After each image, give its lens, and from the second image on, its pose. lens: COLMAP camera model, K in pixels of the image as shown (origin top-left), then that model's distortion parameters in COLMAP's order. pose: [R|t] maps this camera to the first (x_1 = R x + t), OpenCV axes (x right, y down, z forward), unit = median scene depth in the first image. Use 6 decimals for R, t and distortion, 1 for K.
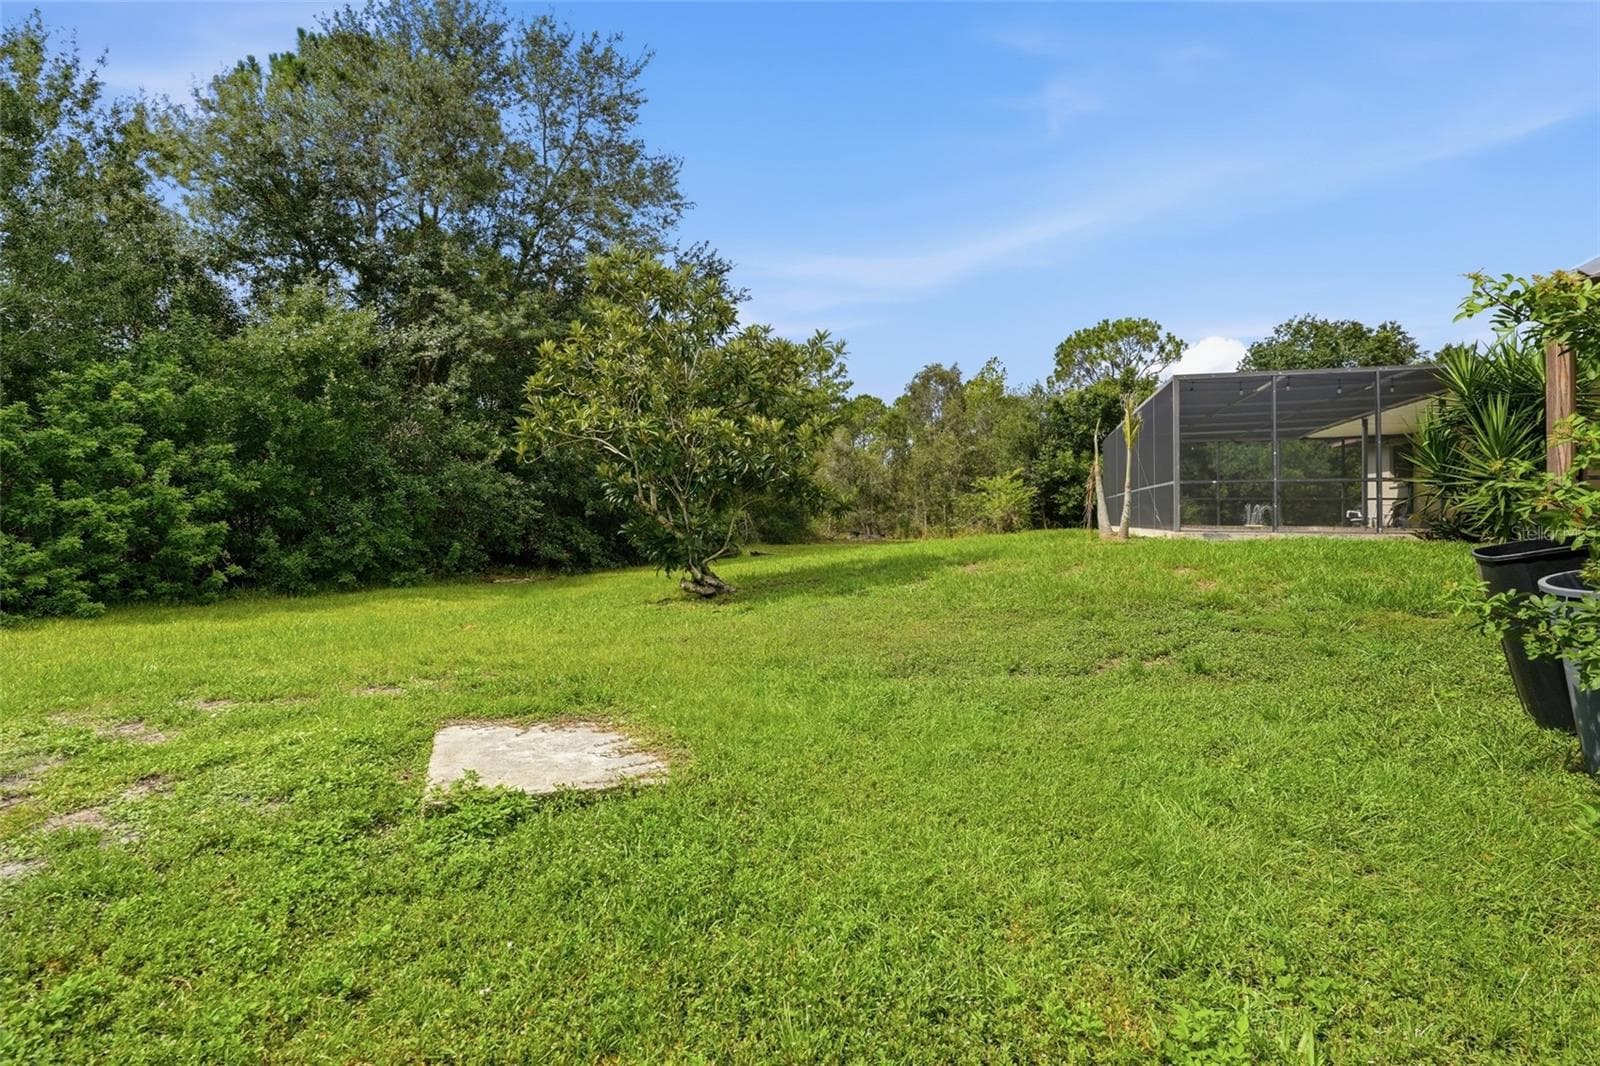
lens RADIAL K [[770.0, 0, 801.6], [0, 770.0, 504.3], [0, 0, 1]] dist [0.000995, 0.000476]
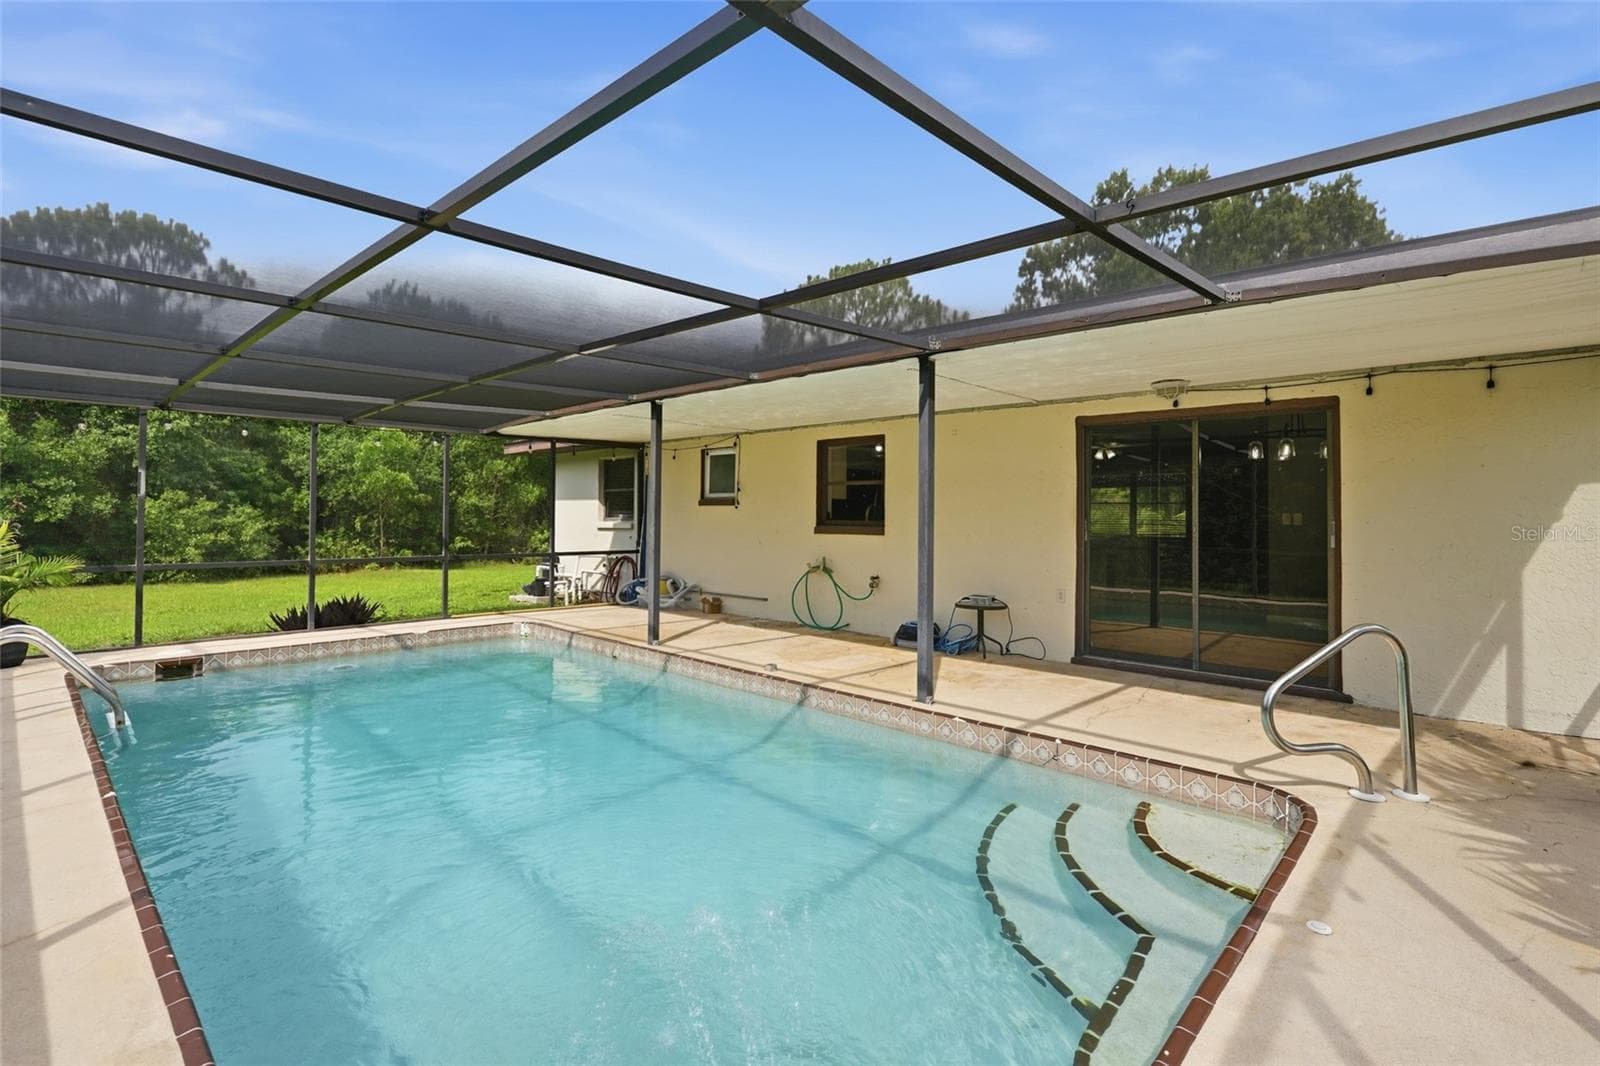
lens RADIAL K [[770.0, 0, 801.6], [0, 770.0, 504.3], [0, 0, 1]] dist [0.000995, 0.000476]
pose [[0.468433, 0.011852, 0.883420, 0.134247], [-0.021687, 0.999763, -0.001913, -0.019079], [-0.883233, -0.018262, 0.468579, 0.260152]]
